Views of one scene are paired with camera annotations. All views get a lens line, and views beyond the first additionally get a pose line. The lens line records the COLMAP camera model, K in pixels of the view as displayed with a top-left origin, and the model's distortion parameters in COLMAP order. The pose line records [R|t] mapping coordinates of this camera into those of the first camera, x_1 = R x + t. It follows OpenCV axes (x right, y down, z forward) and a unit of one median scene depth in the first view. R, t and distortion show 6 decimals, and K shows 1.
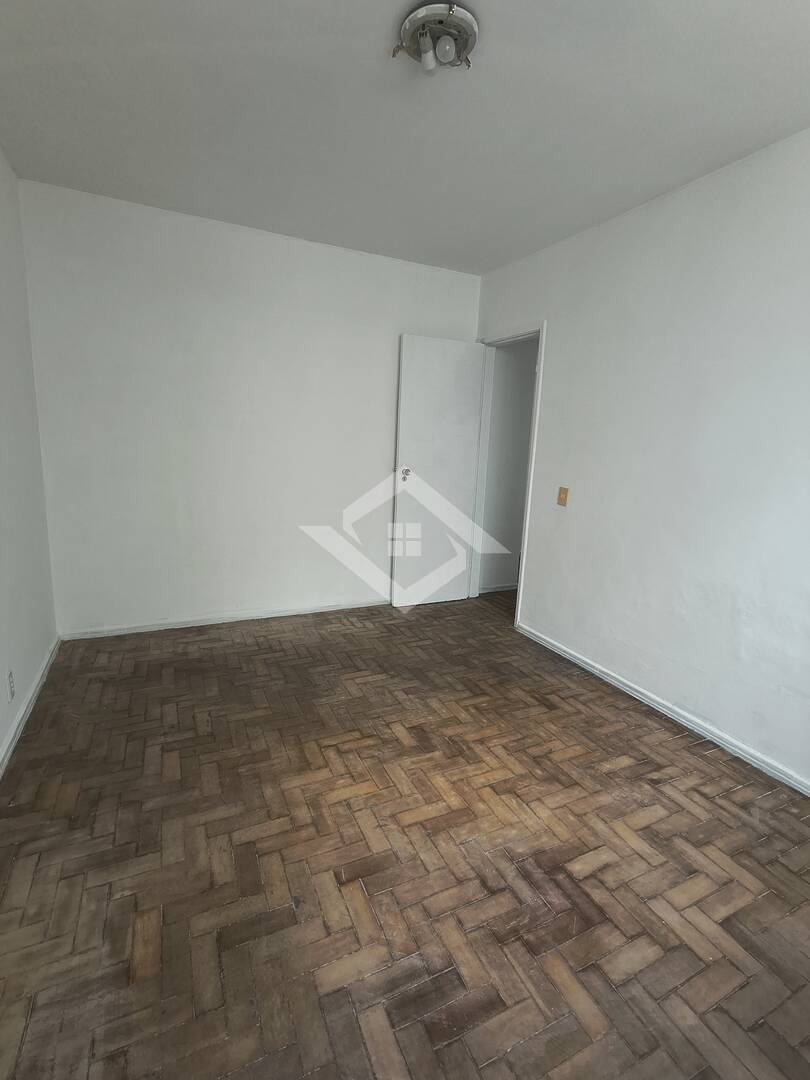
lens RADIAL K [[506.9, 0, 404.9], [0, 506.9, 539.0], [0, 0, 1]] dist [-0.004163, 0.002345]
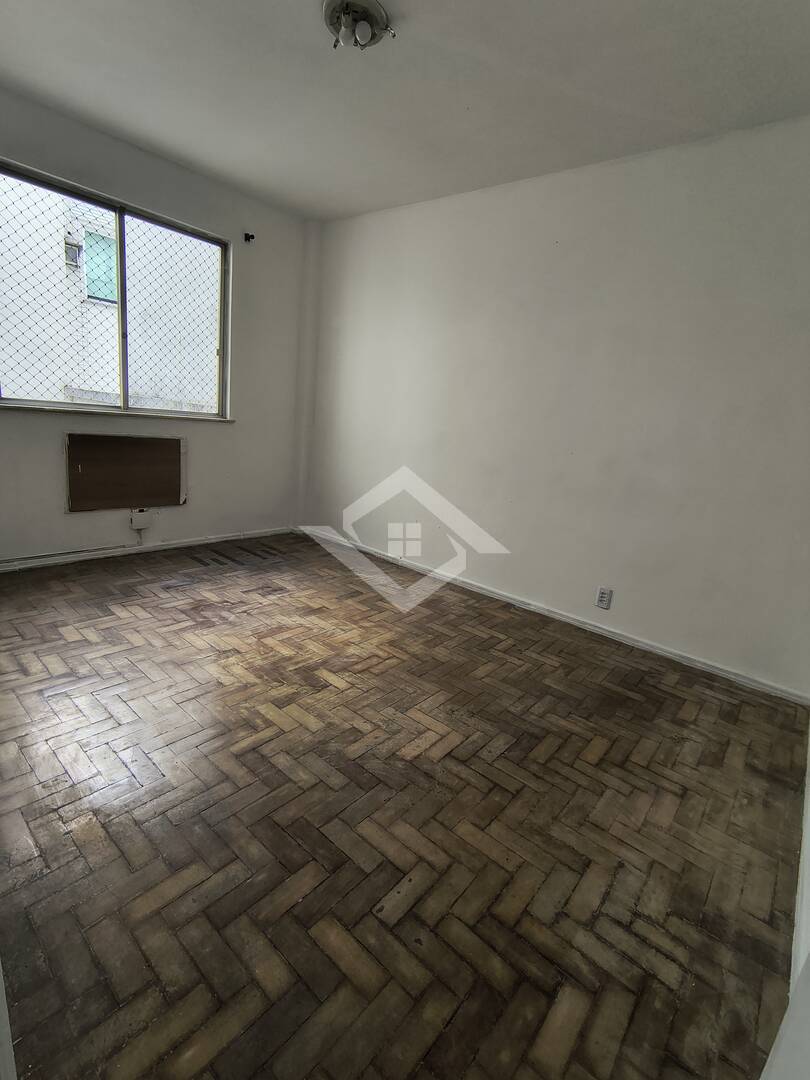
lens RADIAL K [[506.9, 0, 404.8], [0, 506.9, 540.1], [0, 0, 1]] dist [-0.004163, 0.002345]
pose [[-0.902921, -0.029467, -0.428796, 0.312333], [-0.215675, 0.894015, 0.392712, -0.278340], [0.371778, 0.447068, -0.813579, 1.836060]]
